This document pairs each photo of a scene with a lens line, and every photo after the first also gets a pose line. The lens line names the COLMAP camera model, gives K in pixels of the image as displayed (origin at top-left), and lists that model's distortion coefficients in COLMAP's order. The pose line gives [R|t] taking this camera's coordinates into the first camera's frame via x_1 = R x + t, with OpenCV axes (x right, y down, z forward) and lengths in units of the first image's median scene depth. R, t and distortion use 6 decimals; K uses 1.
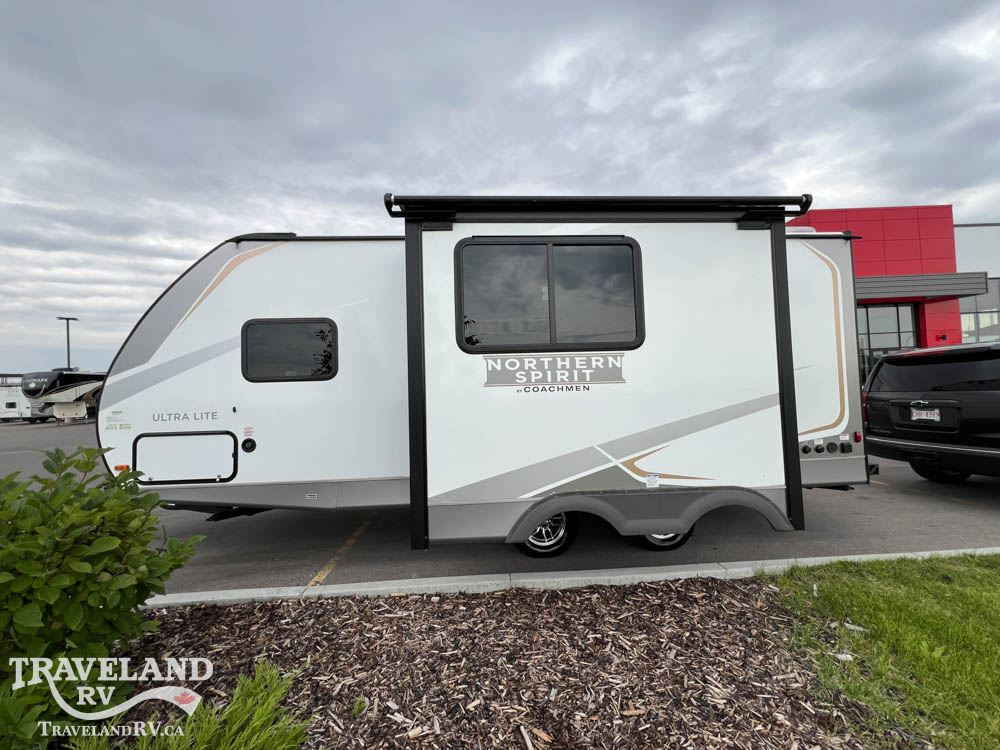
lens RADIAL K [[410.4, 0, 465.0], [0, 410.4, 392.5], [0, 0, 1]] dist [0.004486, 0.000145]
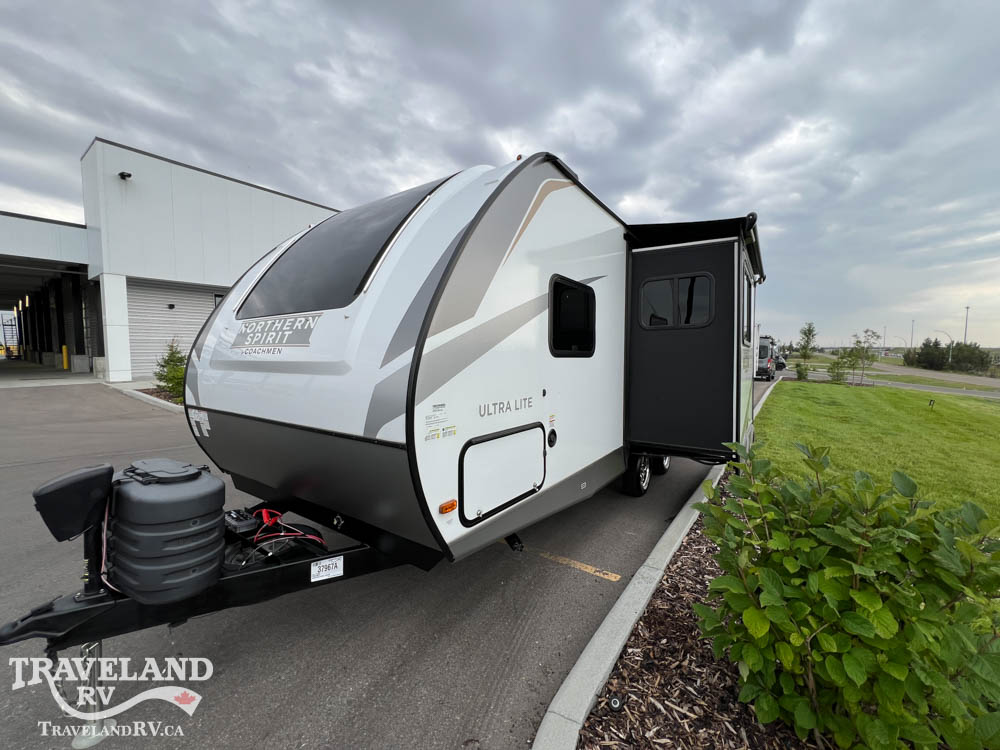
lens RADIAL K [[399.6, 0, 492.8], [0, 399.6, 383.3], [0, 0, 1]] dist [0.000466, -0.000055]
pose [[0.630423, -0.015543, 0.776097, -1.179754], [-0.036912, 0.998068, 0.049973, -0.008383], [-0.775374, -0.060151, 0.628631, 0.620600]]
